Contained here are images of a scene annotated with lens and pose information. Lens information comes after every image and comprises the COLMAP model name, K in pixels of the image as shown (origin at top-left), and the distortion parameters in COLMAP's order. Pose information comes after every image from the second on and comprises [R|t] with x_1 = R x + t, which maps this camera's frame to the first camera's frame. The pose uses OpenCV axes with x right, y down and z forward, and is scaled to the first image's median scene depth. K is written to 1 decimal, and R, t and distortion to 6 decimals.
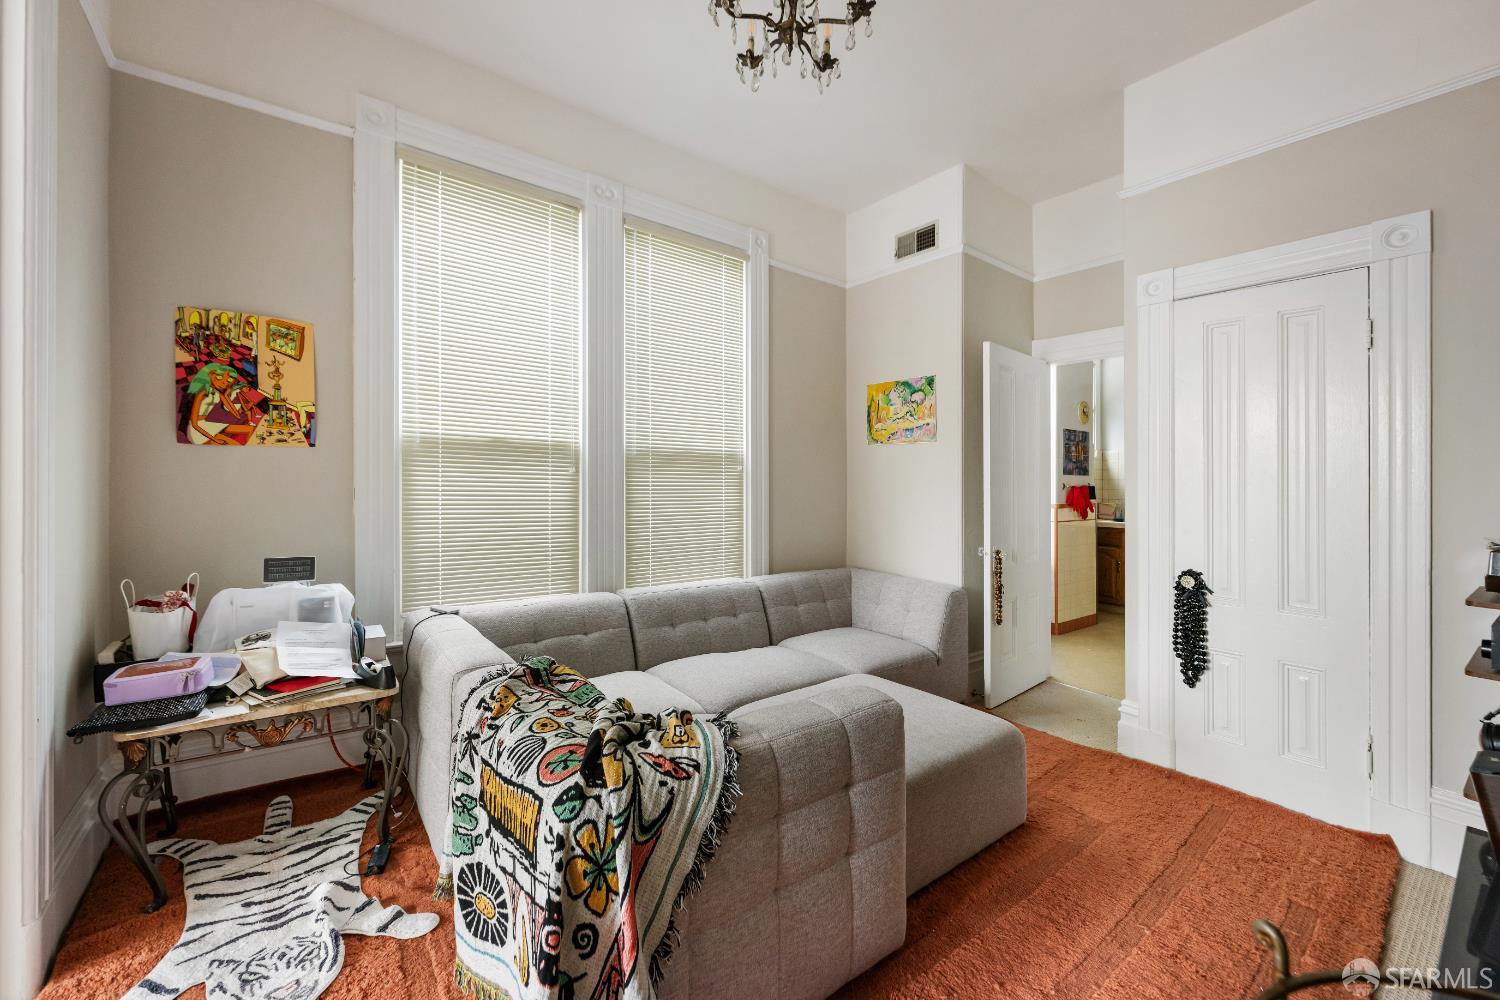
lens RADIAL K [[595.1, 0, 747.8], [0, 595.1, 491.6], [0, 0, 1]] dist [-0.008773, 0.000390]
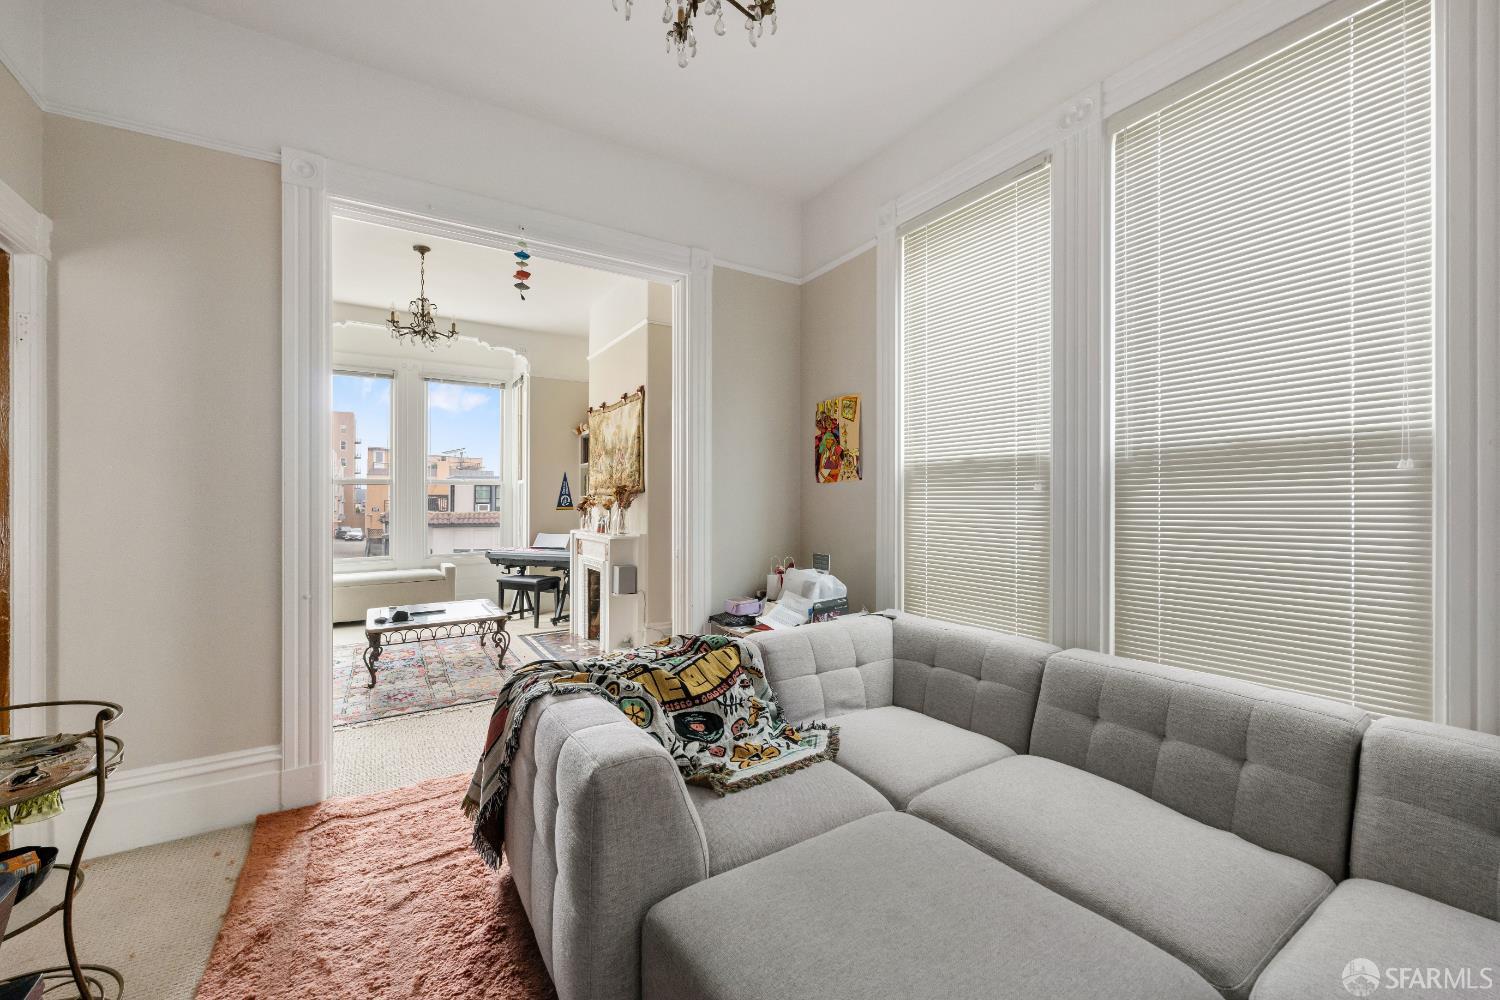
lens RADIAL K [[595.1, 0, 748.8], [0, 595.1, 497.3], [0, 0, 1]] dist [-0.008773, 0.000390]
pose [[-0.086280, -0.006284, -0.996251, 0.736656], [0.010840, 0.999915, -0.007246, -0.027312], [0.996212, -0.011424, -0.086204, 0.890223]]
